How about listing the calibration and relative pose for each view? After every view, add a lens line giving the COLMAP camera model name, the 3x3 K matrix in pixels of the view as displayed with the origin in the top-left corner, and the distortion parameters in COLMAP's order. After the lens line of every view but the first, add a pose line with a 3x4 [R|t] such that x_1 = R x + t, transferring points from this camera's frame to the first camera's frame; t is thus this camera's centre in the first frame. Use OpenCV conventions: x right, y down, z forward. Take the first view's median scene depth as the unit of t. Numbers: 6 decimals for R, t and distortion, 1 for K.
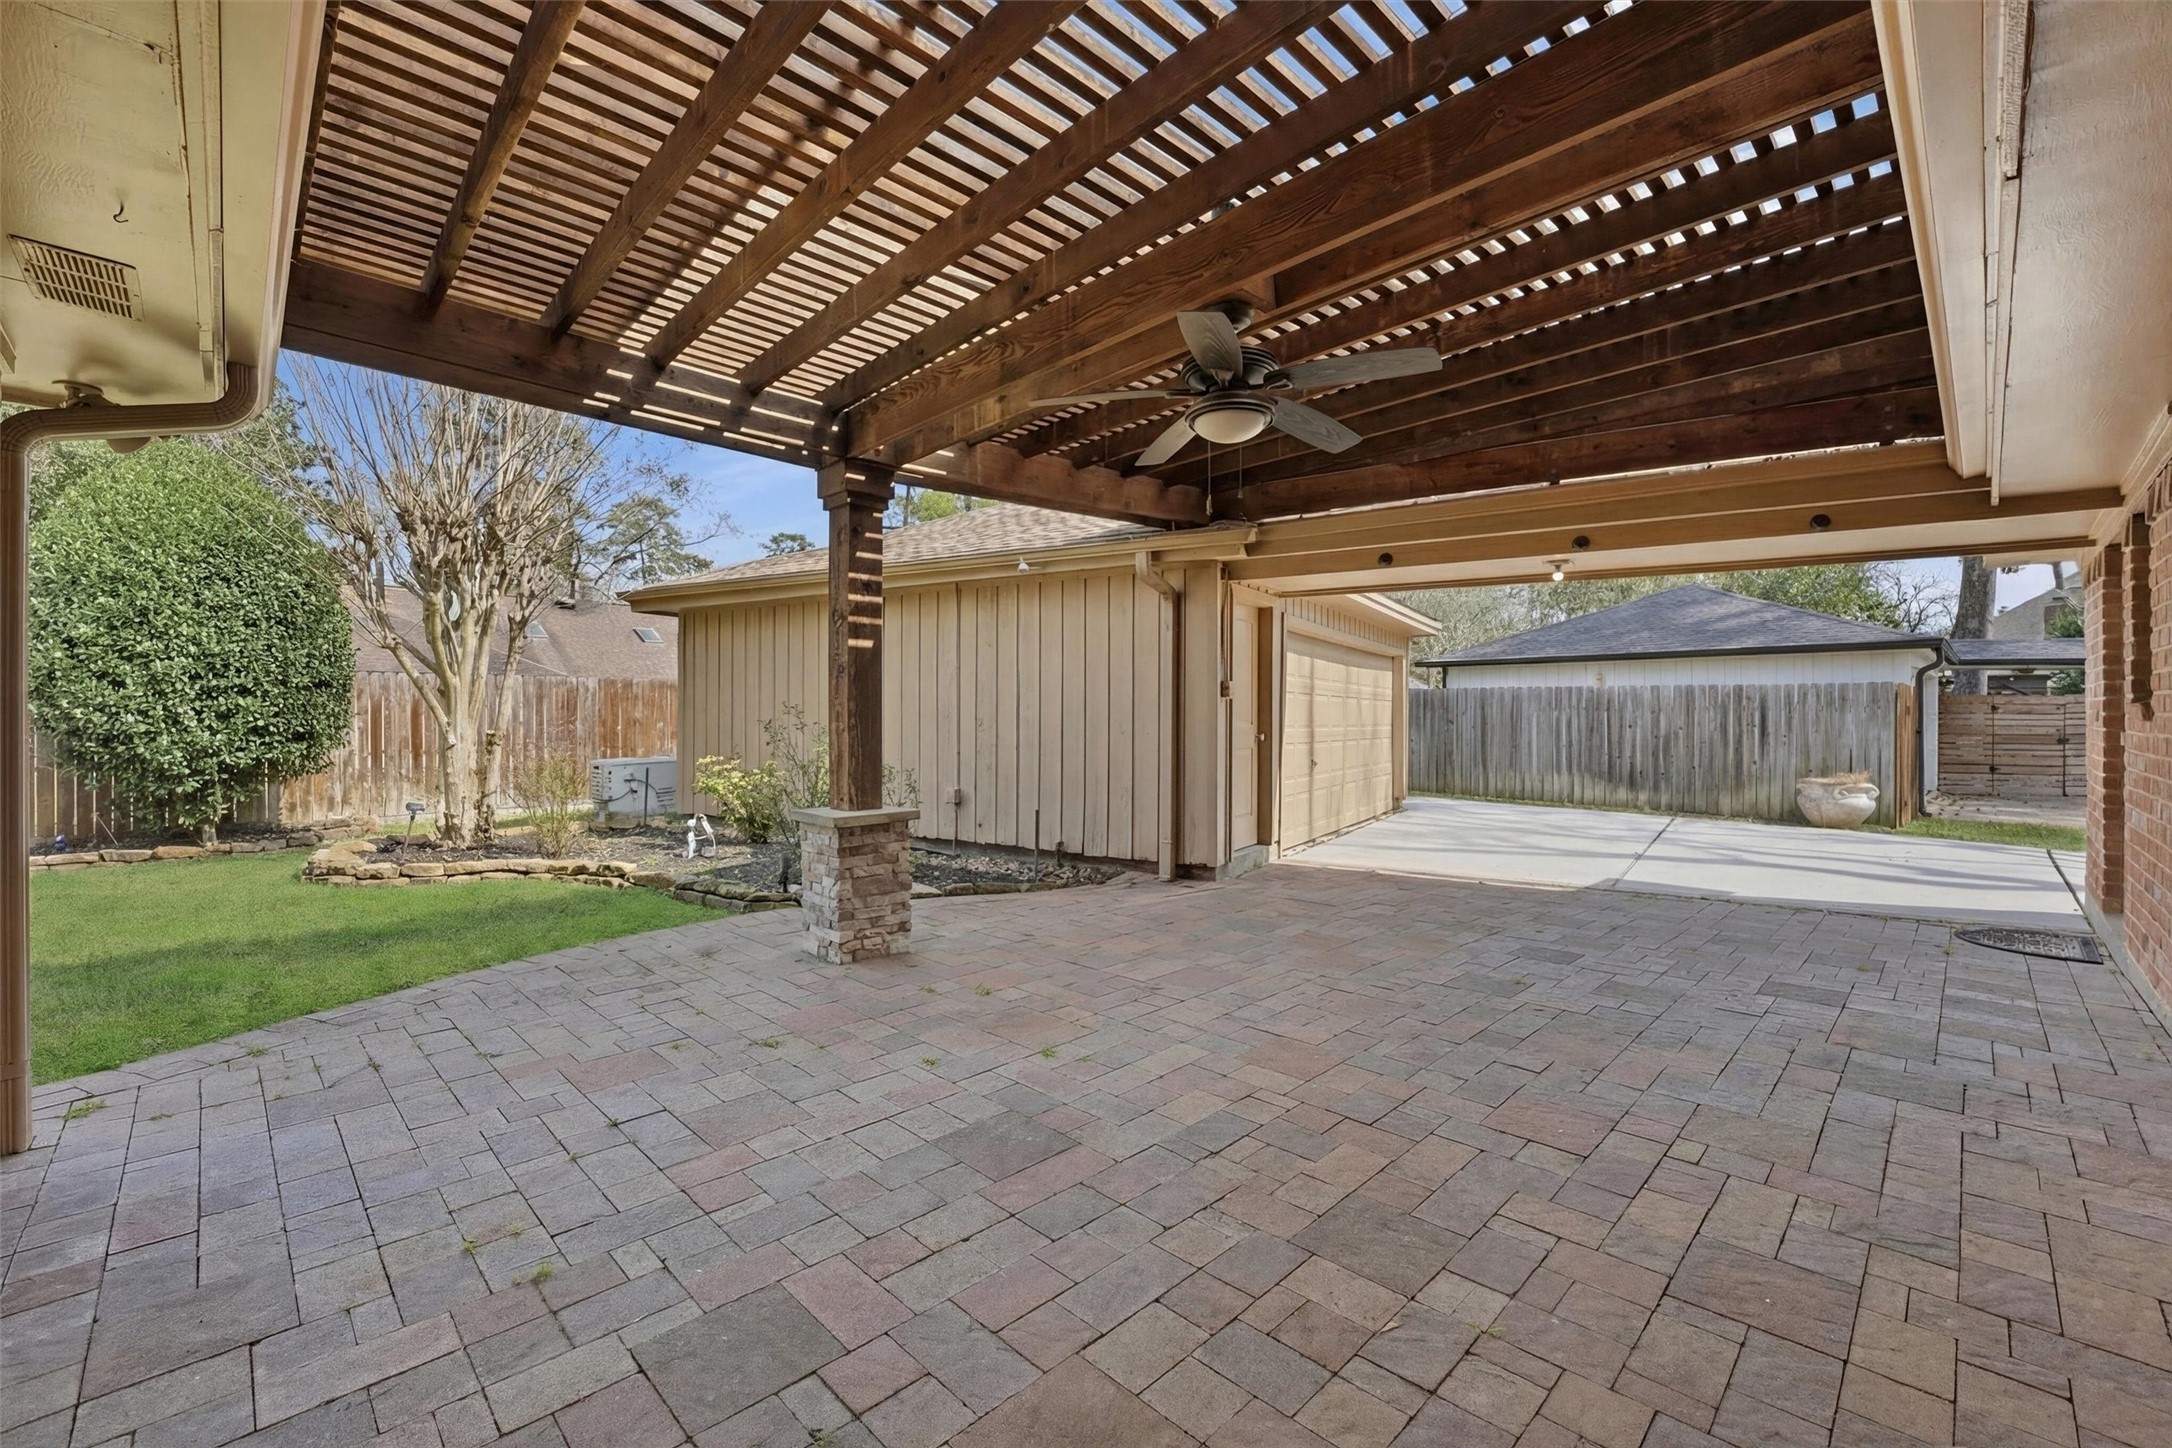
lens RADIAL K [[883.9, 0, 1093.7], [0, 883.9, 715.8], [0, 0, 1]] dist [-0.017891, 0.000182]
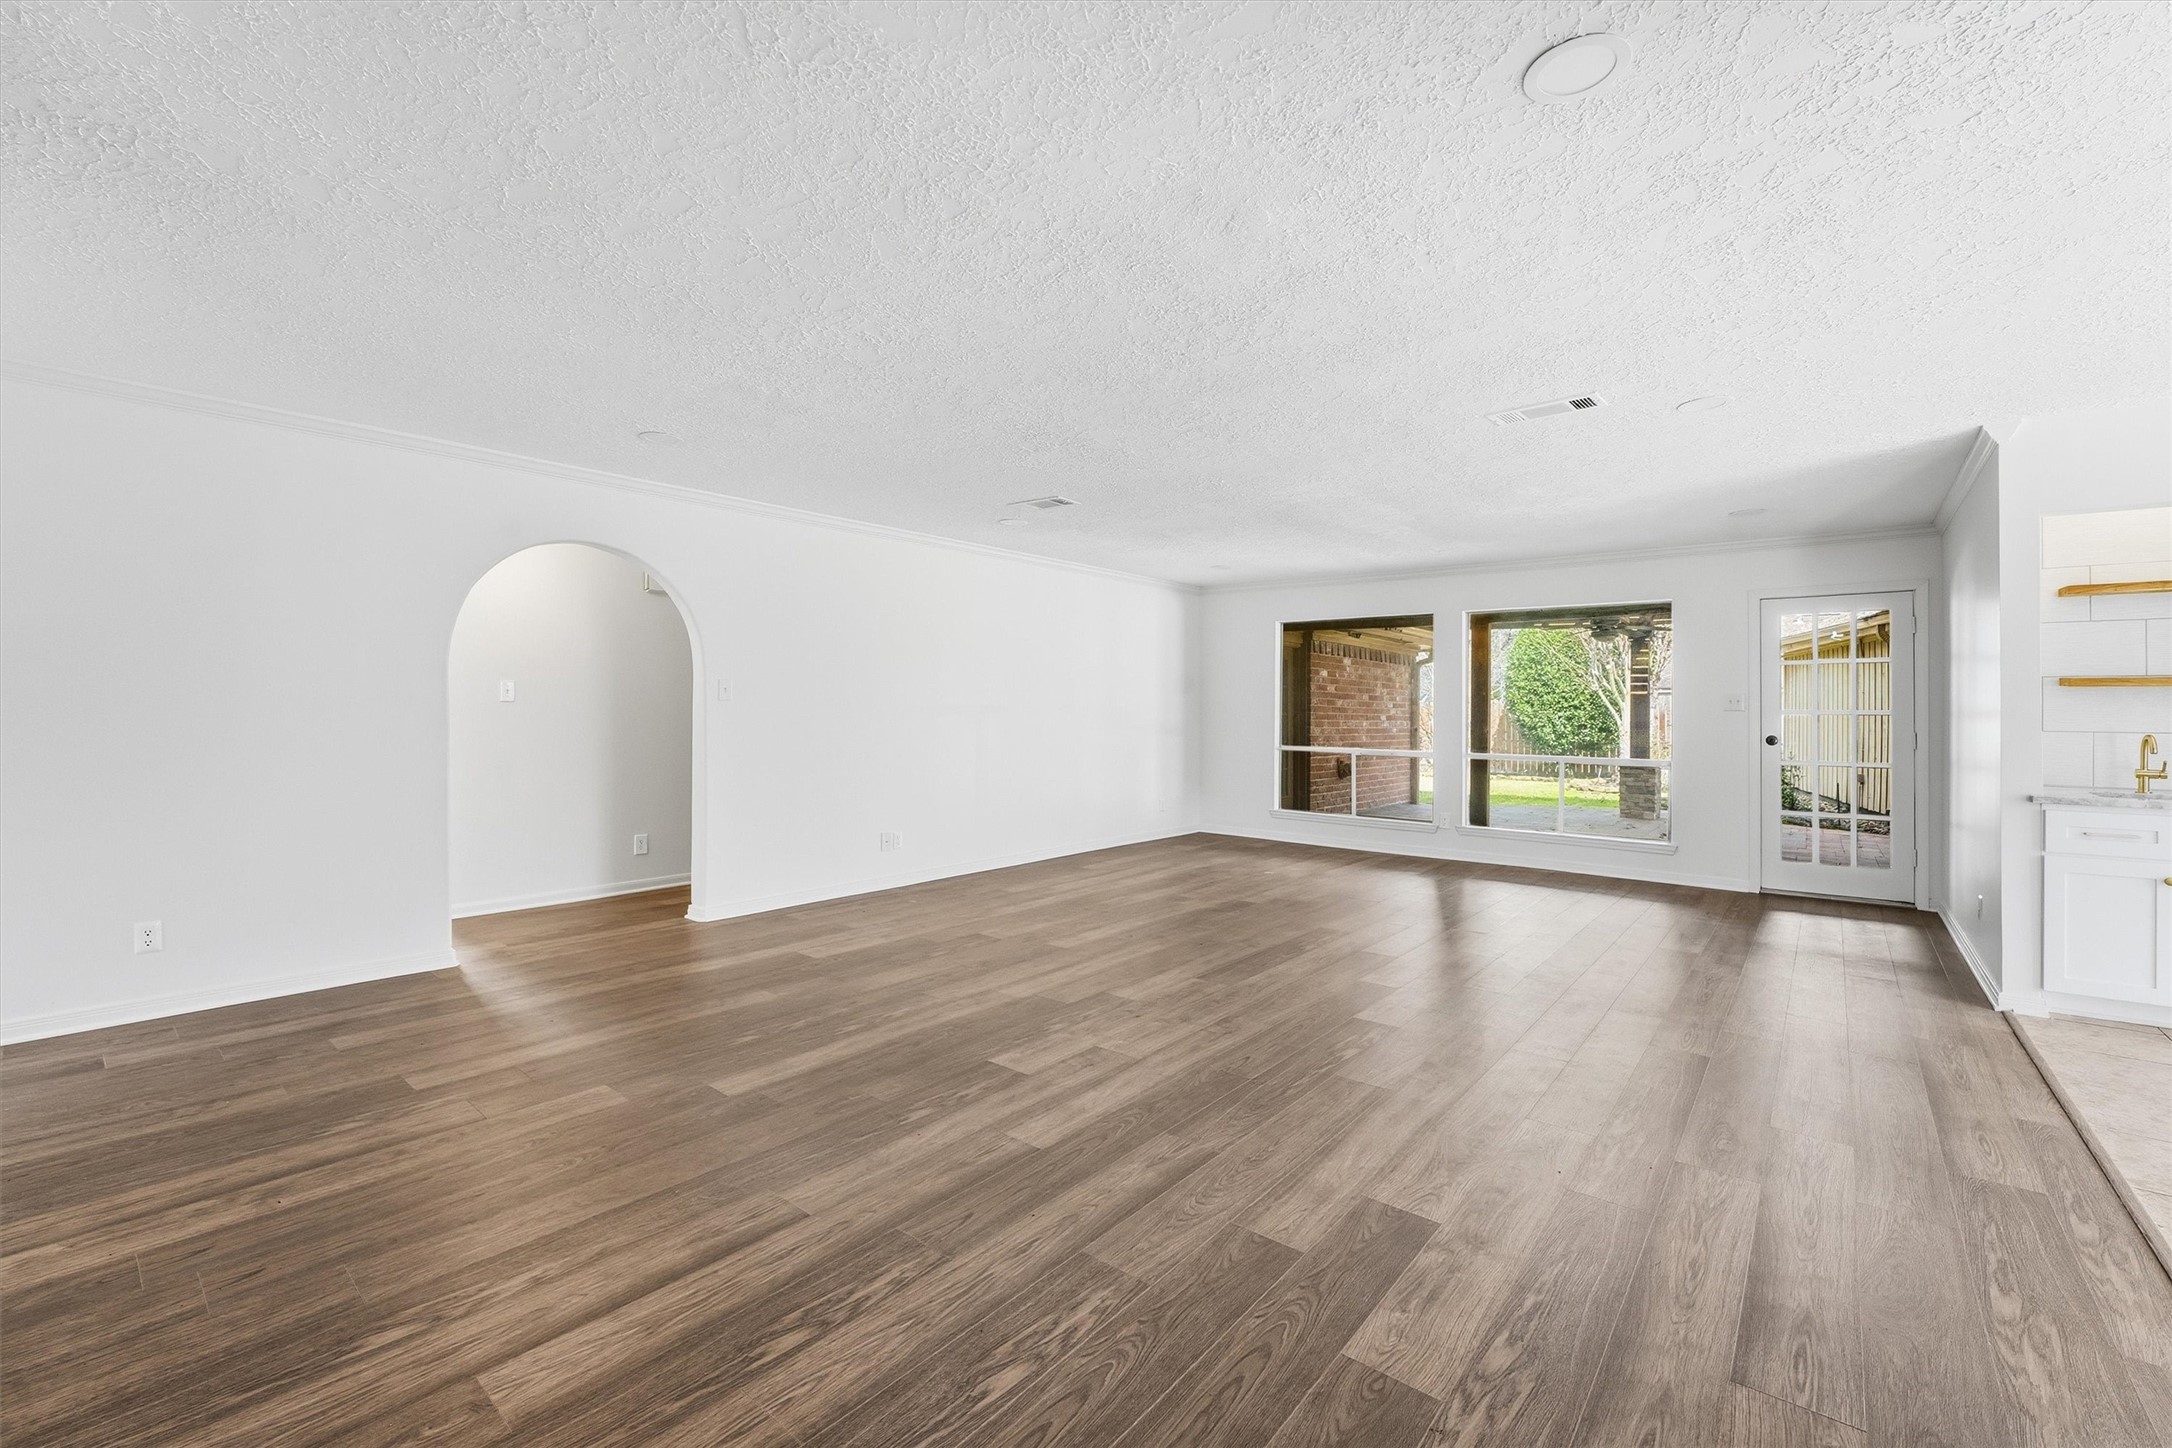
lens RADIAL K [[883.9, 0, 1093.7], [0, 883.9, 715.8], [0, 0, 1]] dist [-0.017891, 0.000182]
pose [[0.092410, 0.002413, -0.995718, 1.175887], [-0.001767, 0.999996, 0.002259, -0.011890], [0.995719, 0.001551, 0.092414, -0.436055]]
